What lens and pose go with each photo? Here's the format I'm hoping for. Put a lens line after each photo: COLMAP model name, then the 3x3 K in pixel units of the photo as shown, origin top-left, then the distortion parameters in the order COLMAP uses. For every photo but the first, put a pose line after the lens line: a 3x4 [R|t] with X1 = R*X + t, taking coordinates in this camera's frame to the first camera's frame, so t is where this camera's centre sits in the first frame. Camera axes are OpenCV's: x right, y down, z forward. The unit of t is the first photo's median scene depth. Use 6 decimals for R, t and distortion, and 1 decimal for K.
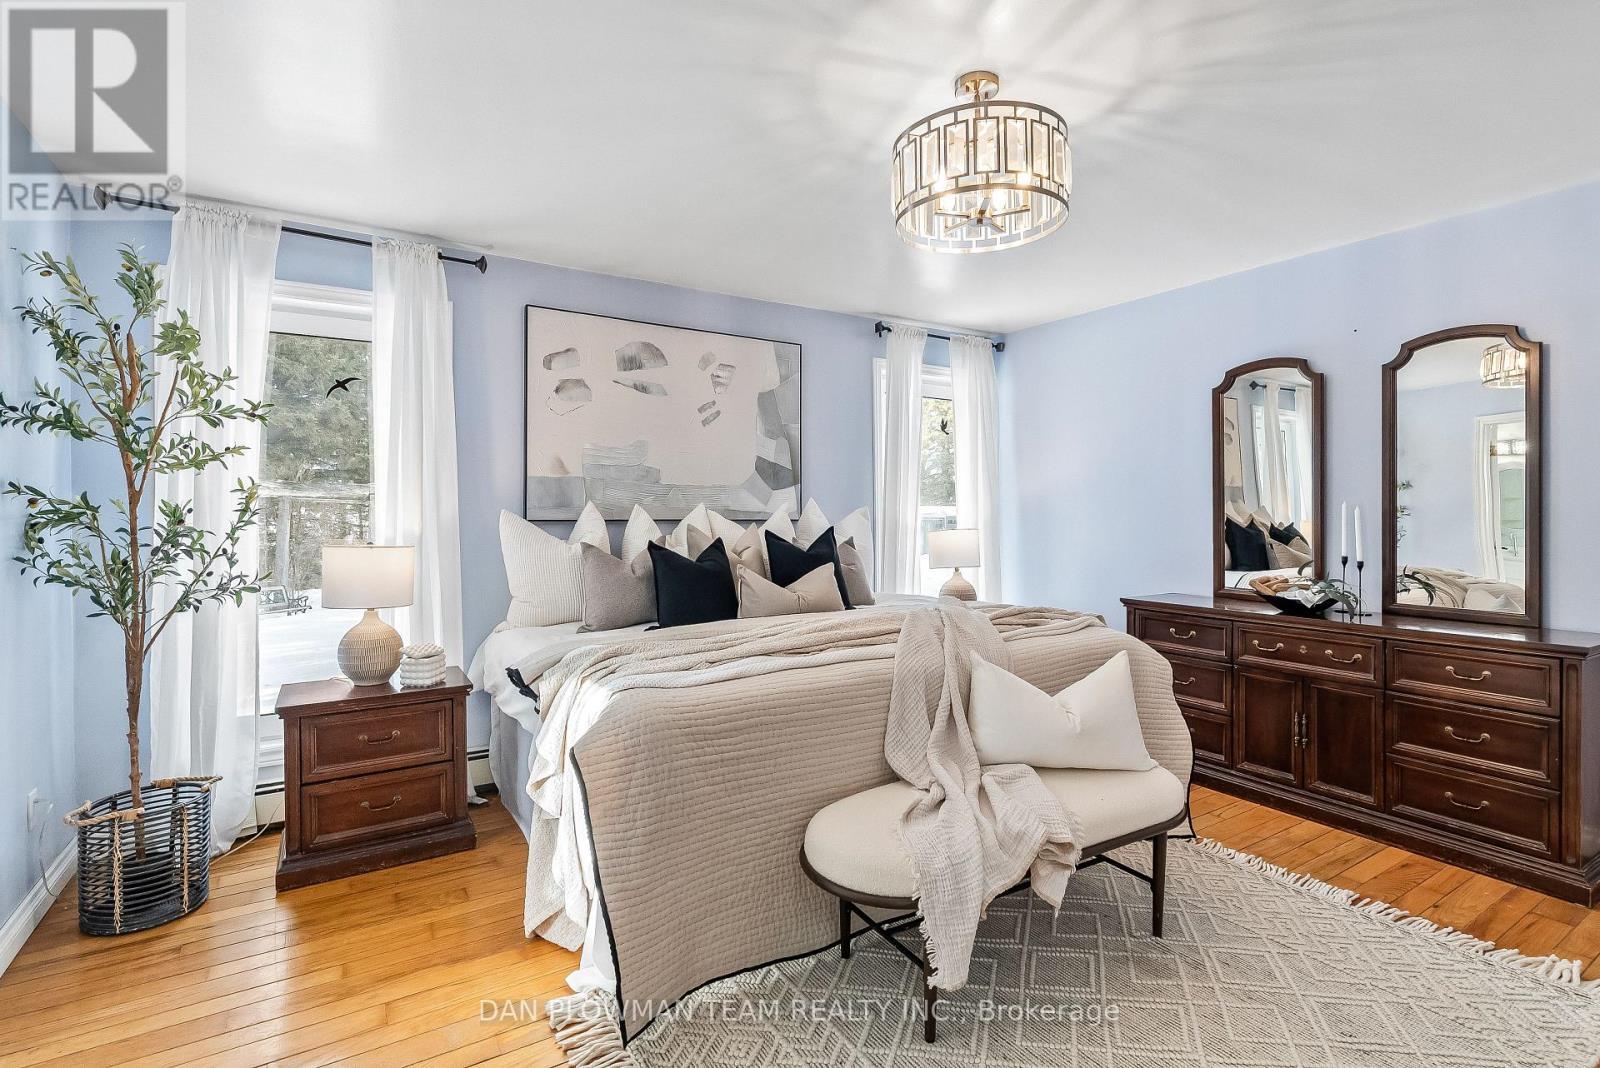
lens RADIAL K [[755.4, 0, 806.8], [0, 755.4, 521.3], [0, 0, 1]] dist [-0.005186, -0.000299]
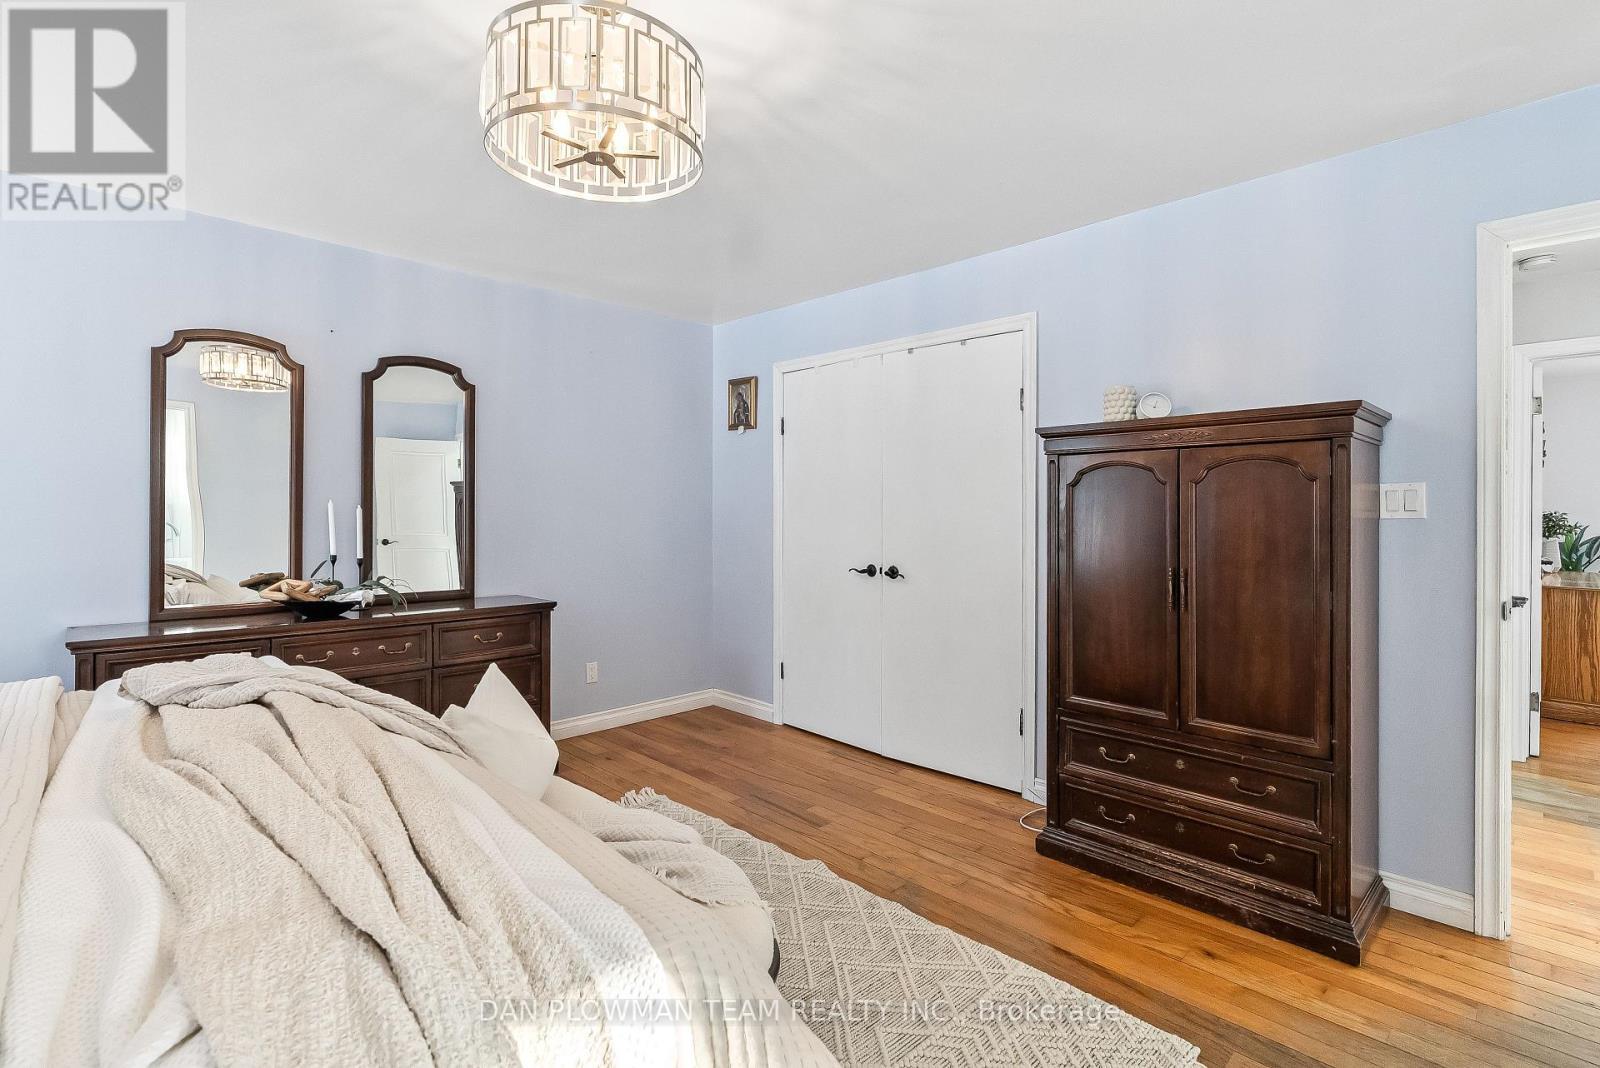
lens RADIAL K [[755.4, 0, 806.8], [0, 755.4, 521.3], [0, 0, 1]] dist [-0.005186, -0.000299]
pose [[-0.213712, -0.010585, 0.976839, -0.413478], [0.003783, 0.999925, 0.011663, -0.008188], [-0.976889, 0.006188, -0.213656, 0.621080]]
